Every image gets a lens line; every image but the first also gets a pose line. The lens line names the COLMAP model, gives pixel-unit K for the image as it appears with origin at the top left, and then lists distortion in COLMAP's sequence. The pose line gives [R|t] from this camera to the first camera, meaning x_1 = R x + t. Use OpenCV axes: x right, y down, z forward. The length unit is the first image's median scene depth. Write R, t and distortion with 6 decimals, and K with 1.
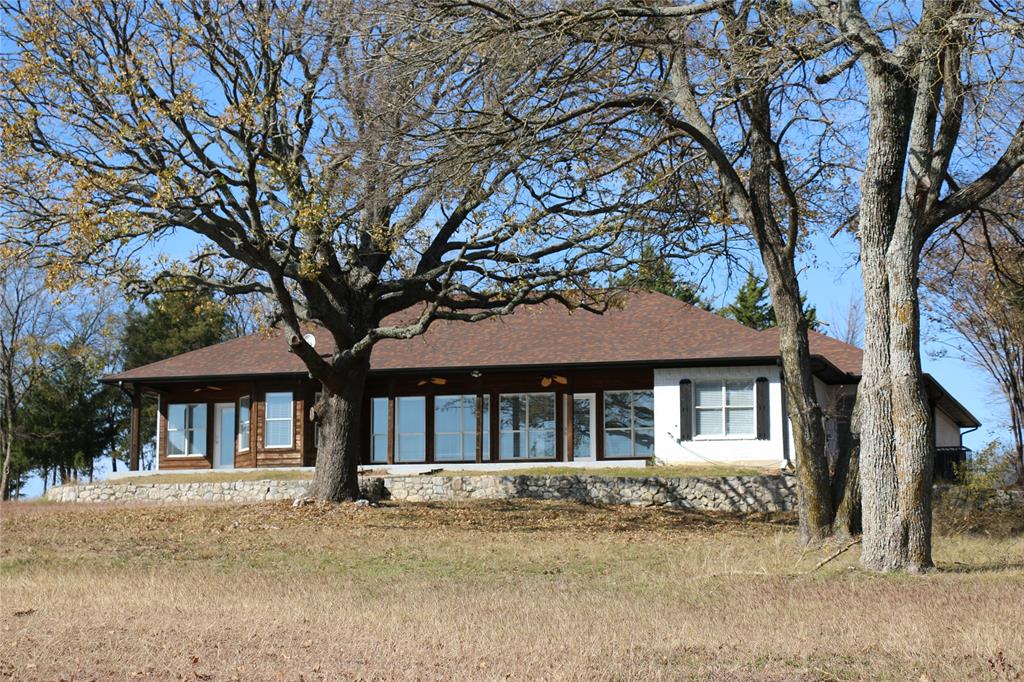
lens RADIAL K [[2375.6, 0, 512.0], [0, 2375.6, 341.0], [0, 0, 1]] dist [0.023912, 8.335182]
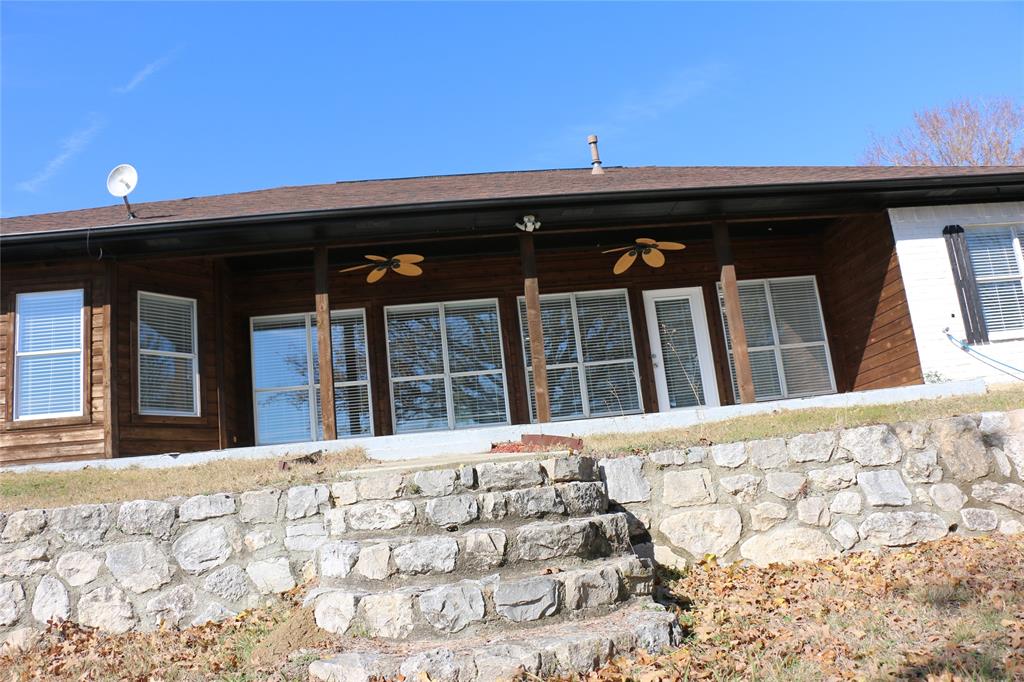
lens RADIAL K [[839.0, 0, 495.6], [0, 839.0, 337.8], [0, 0, 1]] dist [-0.210448, 0.181695]
pose [[0.929587, -0.016267, 0.368244, -0.080668], [0.055167, 0.993913, -0.095356, 0.050961], [-0.364451, 0.108957, 0.924826, 0.884451]]
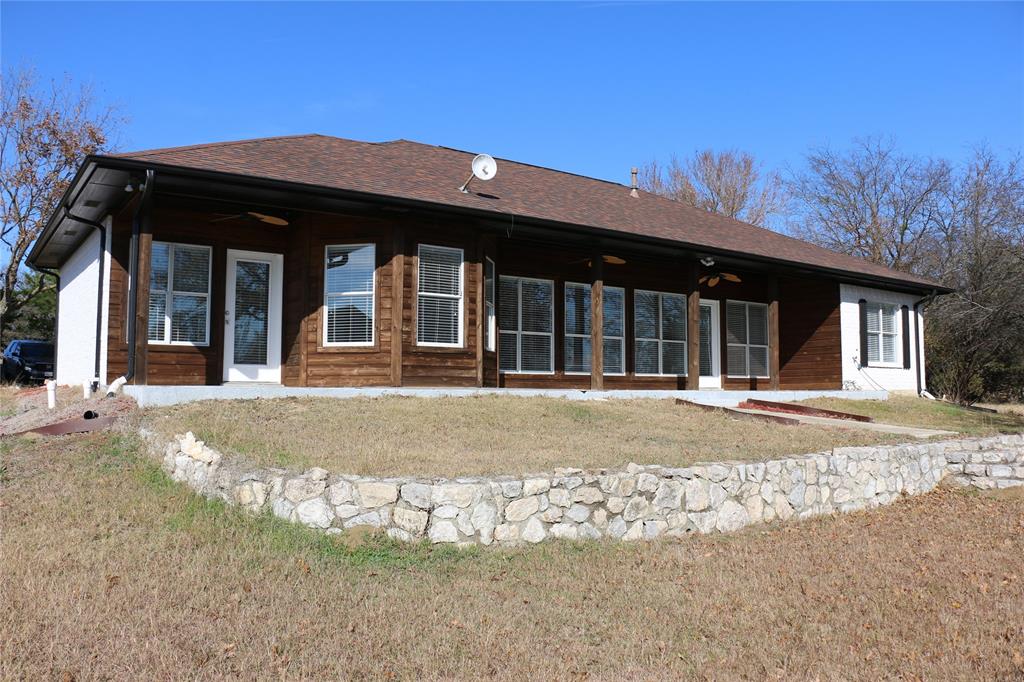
lens RADIAL K [[839.0, 0, 495.6], [0, 839.0, 337.8], [0, 0, 1]] dist [-0.210448, 0.181695]
pose [[0.635018, 0.055660, 0.770490, -0.248941], [-0.099150, 0.995024, 0.009837, 0.041746], [-0.766108, -0.082641, 0.637376, 0.914054]]
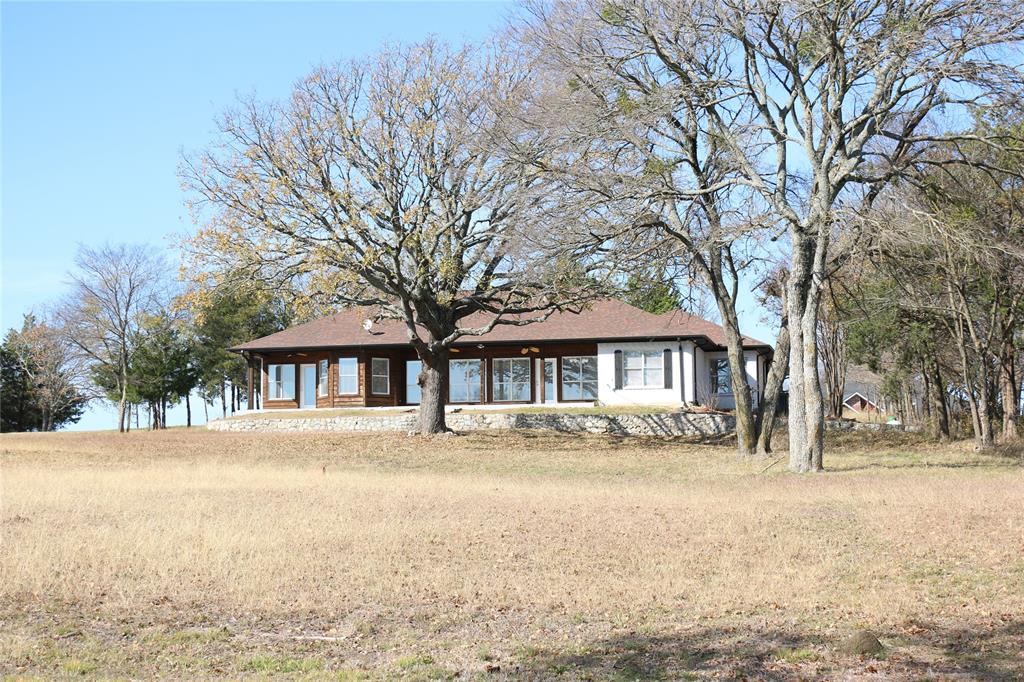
lens RADIAL K [[2012.5, 0, 512.0], [0, 2012.5, 341.0], [0, 0, 1]] dist [0.371759, -0.001865]
pose [[0.997298, -0.001795, 0.073436, -0.092981], [-0.000415, 0.999548, 0.030062, -0.029407], [-0.073457, -0.030011, 0.996847, -0.306972]]
